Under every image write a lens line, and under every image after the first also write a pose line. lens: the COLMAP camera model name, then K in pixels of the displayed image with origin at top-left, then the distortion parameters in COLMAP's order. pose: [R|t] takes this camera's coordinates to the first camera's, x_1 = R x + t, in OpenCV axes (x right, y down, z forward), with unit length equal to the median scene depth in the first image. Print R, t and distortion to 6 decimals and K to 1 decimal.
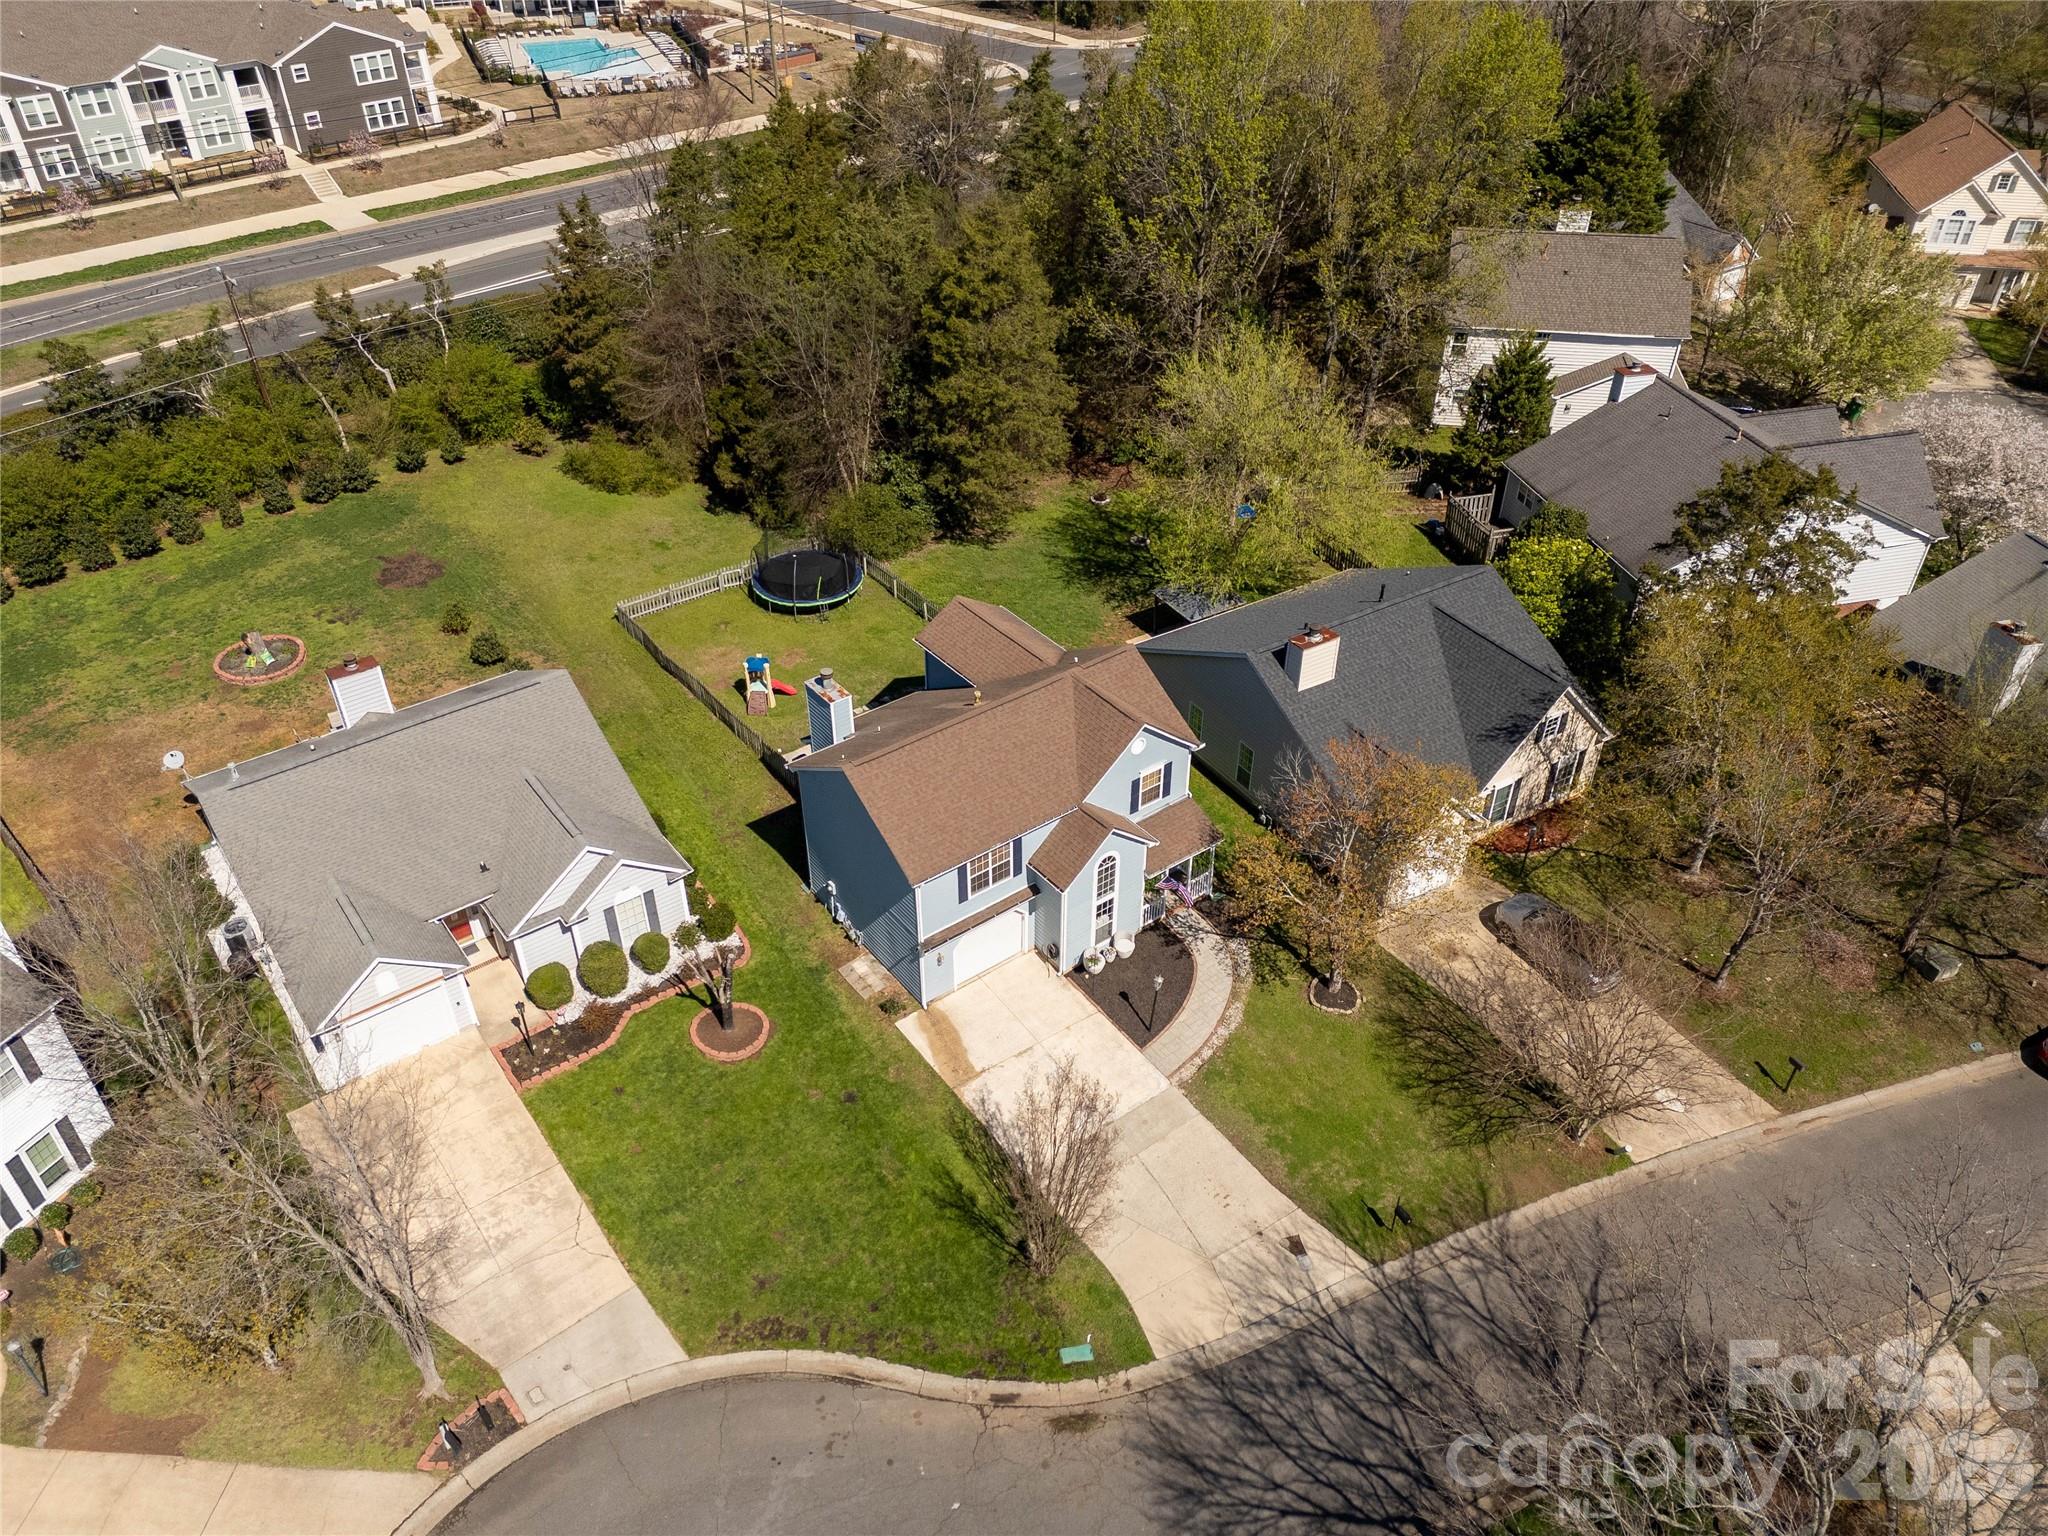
lens RADIAL K [[1458.6, 0, 1024.0], [0, 1458.6, 768.0], [0, 0, 1]] dist [0.000038, 0.000072]
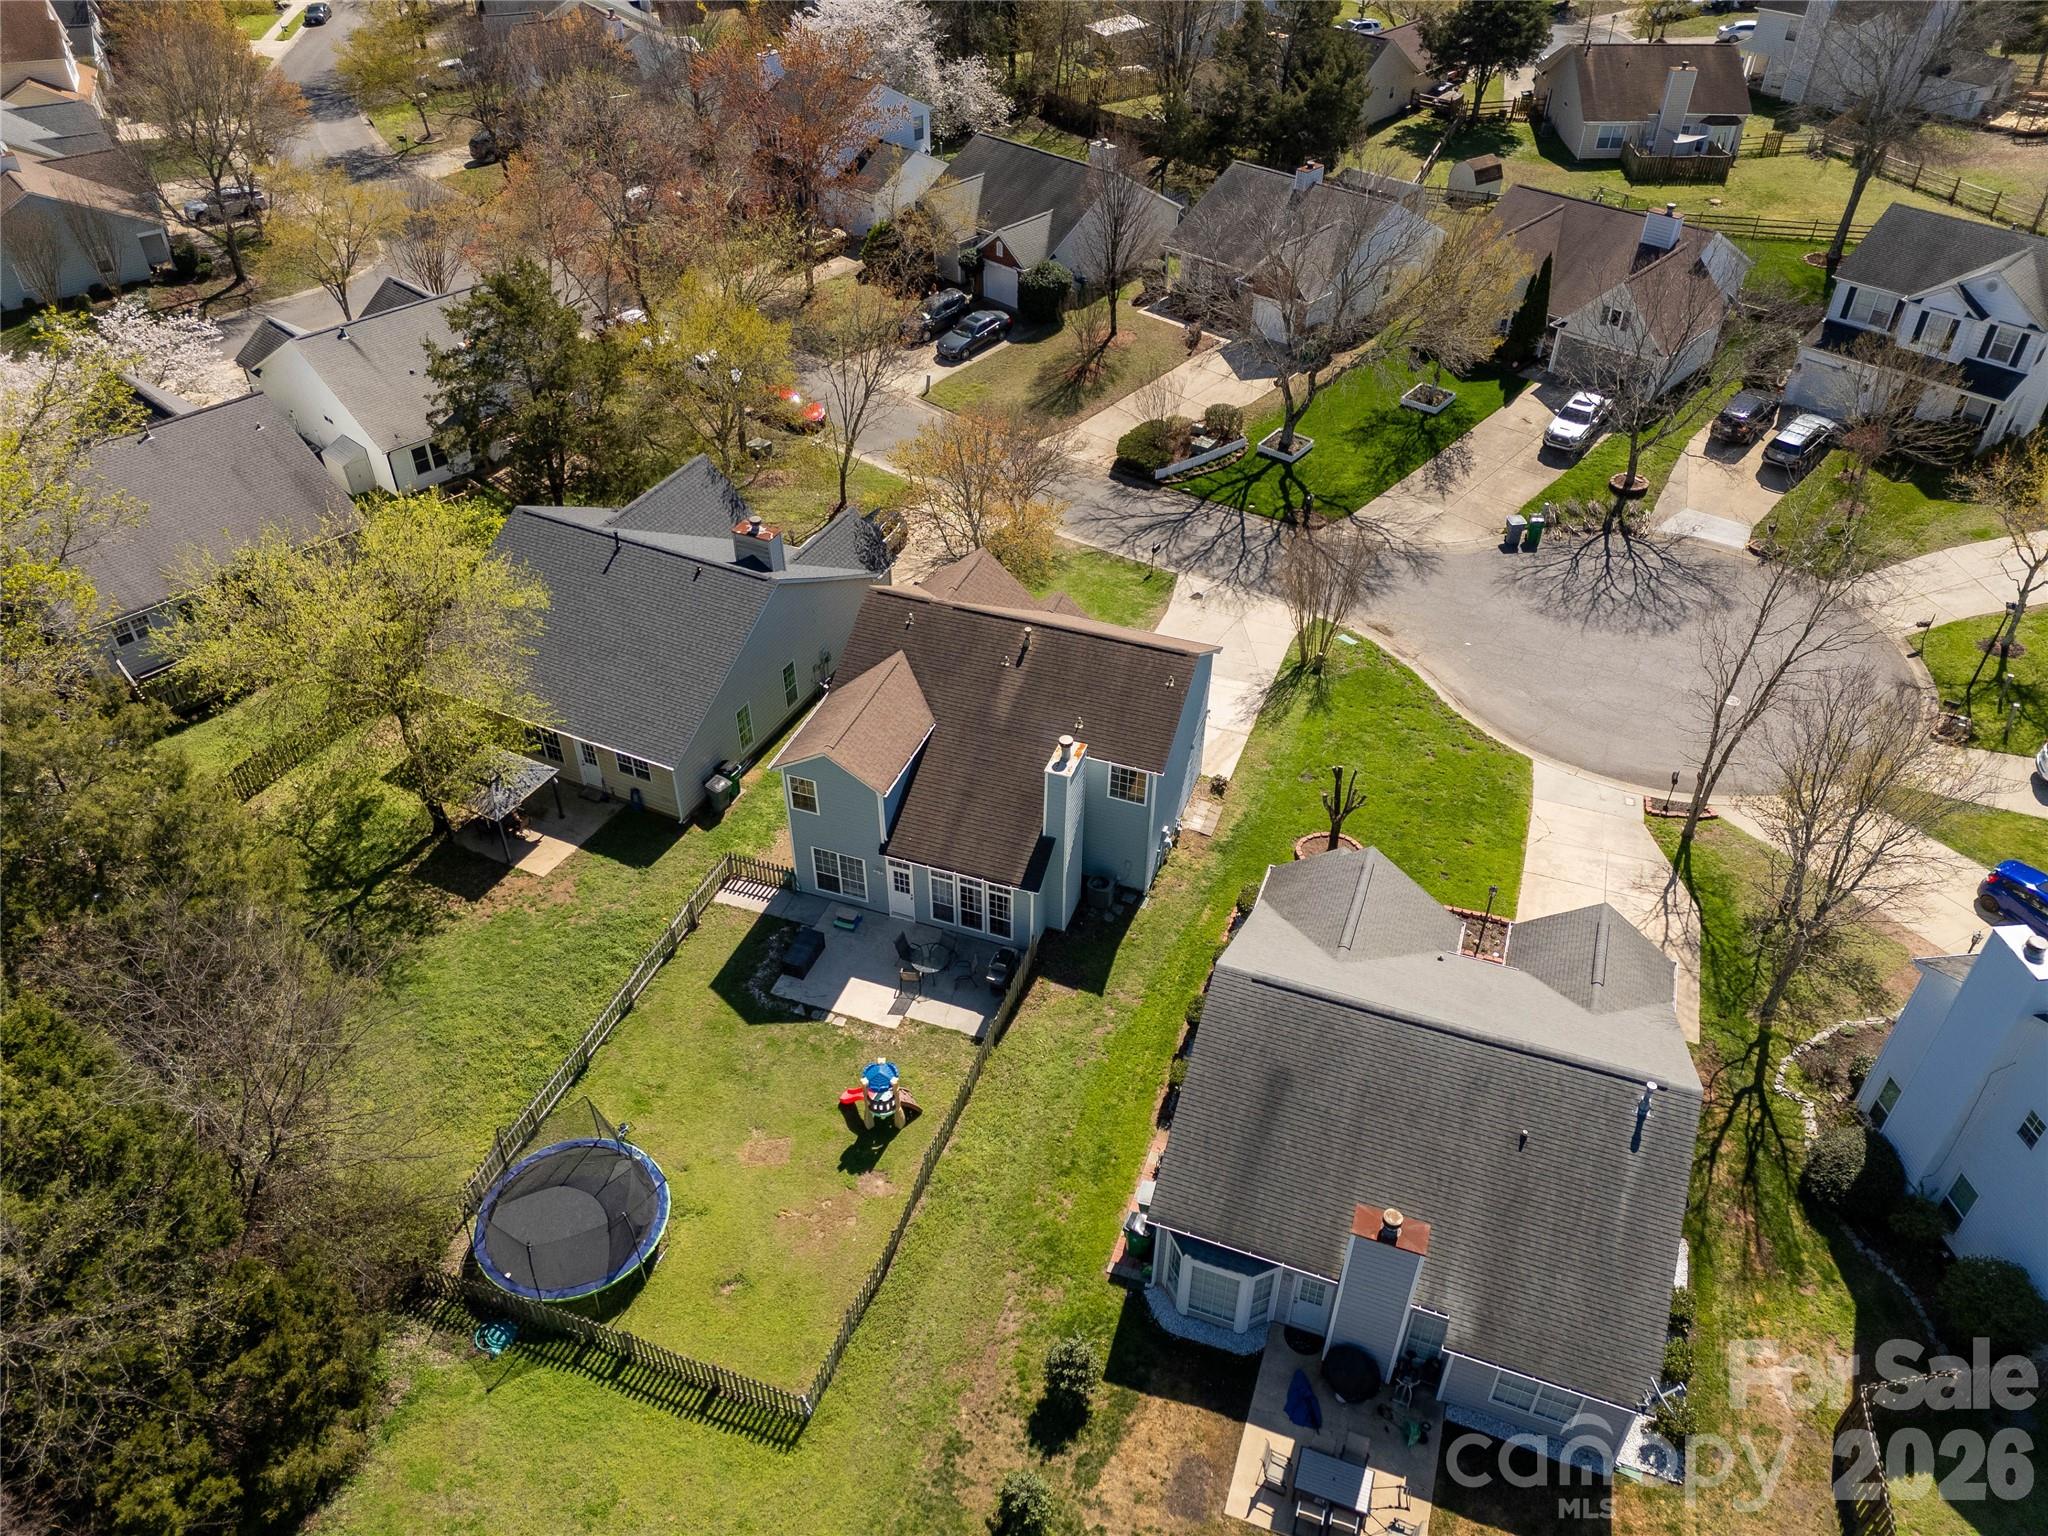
lens RADIAL K [[1458.6, 0, 1024.0], [0, 1458.6, 768.0], [0, 0, 1]] dist [0.000038, 0.000072]
pose [[-0.535613, -0.521982, 0.663817, -0.869479], [0.510001, 0.426586, 0.746943, -0.878847], [-0.673066, 0.738620, 0.037727, 1.215065]]
